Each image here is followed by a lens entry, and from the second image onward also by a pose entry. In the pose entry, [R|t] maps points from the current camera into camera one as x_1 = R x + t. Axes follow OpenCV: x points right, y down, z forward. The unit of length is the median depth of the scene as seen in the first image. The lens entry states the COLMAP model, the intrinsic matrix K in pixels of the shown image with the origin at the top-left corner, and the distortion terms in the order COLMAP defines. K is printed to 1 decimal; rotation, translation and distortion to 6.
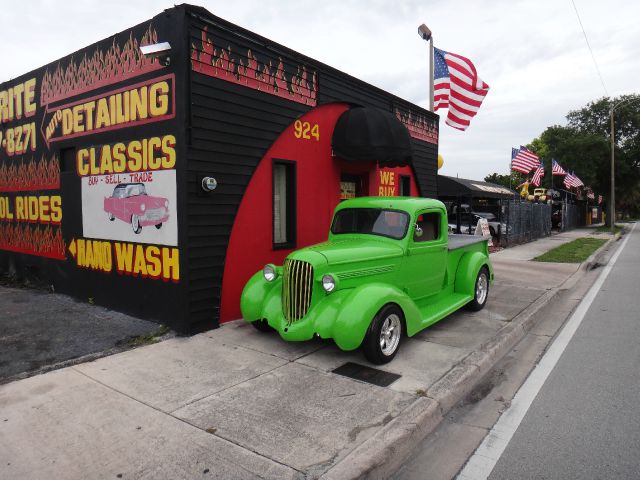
lens RADIAL K [[446.6, 0, 317.6], [0, 446.6, 235.6], [0, 0, 1]] dist [-0.033478, -0.002829]
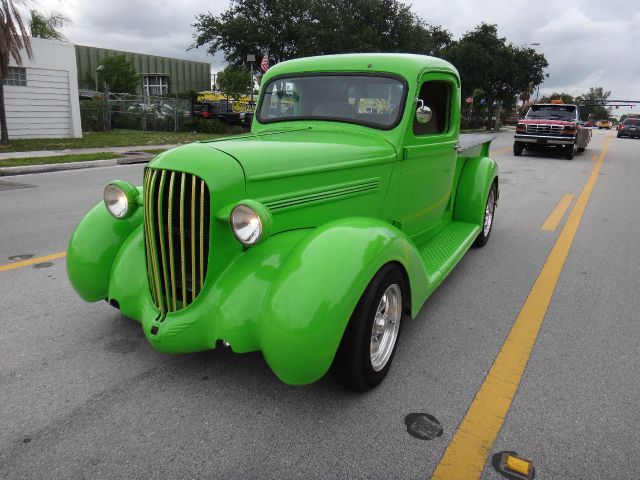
lens RADIAL K [[446.6, 0, 324.9], [0, 446.6, 235.8], [0, 0, 1]] dist [-0.033478, -0.002829]
pose [[0.987705, -0.034824, 0.152402, 0.025893], [0.006020, 0.982623, 0.185515, 0.032044], [-0.156214, -0.182317, 0.970751, 0.457579]]
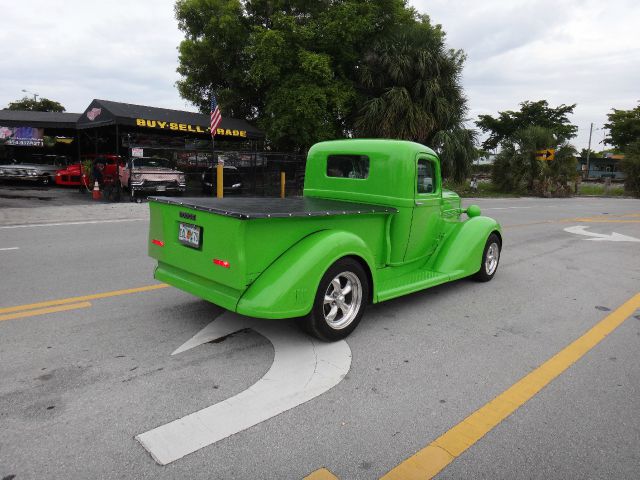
lens RADIAL K [[446.6, 0, 331.1], [0, 446.6, 232.6], [0, 0, 1]] dist [-0.033478, -0.002829]
pose [[-0.995476, -0.074358, 0.059147, 0.191727], [-0.058649, 0.970659, 0.233197, -0.117192], [-0.074752, 0.228673, -0.970629, 1.977235]]
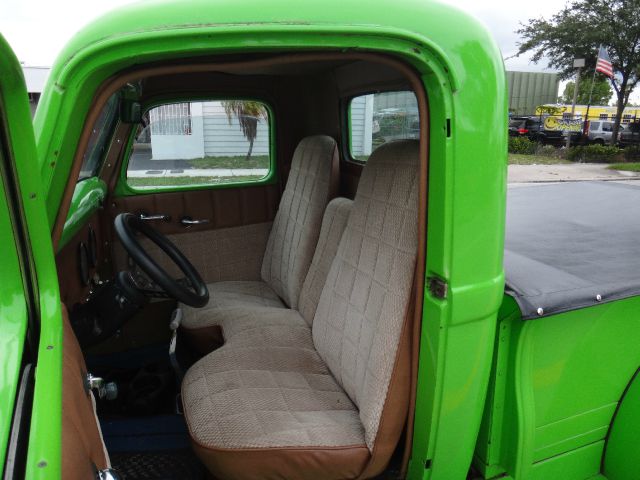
lens RADIAL K [[446.6, 0, 320.2], [0, 446.6, 240.3], [0, 0, 1]] dist [-0.033478, -0.002829]
pose [[0.838171, 0.122093, -0.531566, 0.322288], [-0.032800, 0.984142, 0.174323, -0.023996], [0.544420, -0.128677, 0.828884, 0.890422]]
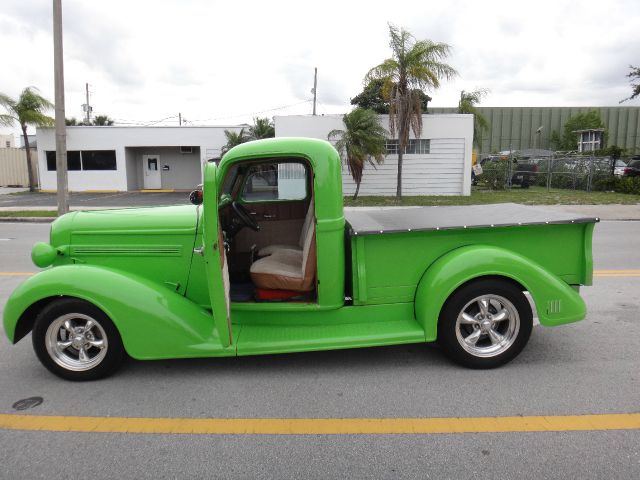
lens RADIAL K [[446.6, 0, 319.0], [0, 446.6, 236.4], [0, 0, 1]] dist [-0.033478, -0.002829]
pose [[0.652273, 0.086334, -0.753051, 0.715457], [-0.036244, 0.995908, 0.082784, -0.007069], [0.757117, -0.026704, 0.652733, 0.674020]]
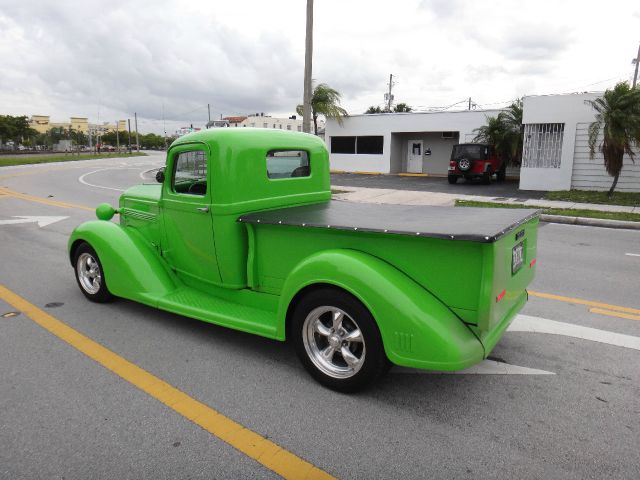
lens RADIAL K [[446.6, 0, 314.0], [0, 446.6, 222.2], [0, 0, 1]] dist [-0.033478, -0.002829]
pose [[0.043594, 0.130426, -0.990499, 0.909291], [-0.083649, 0.988437, 0.126473, -0.045282], [0.995541, 0.077341, 0.054000, 1.141649]]
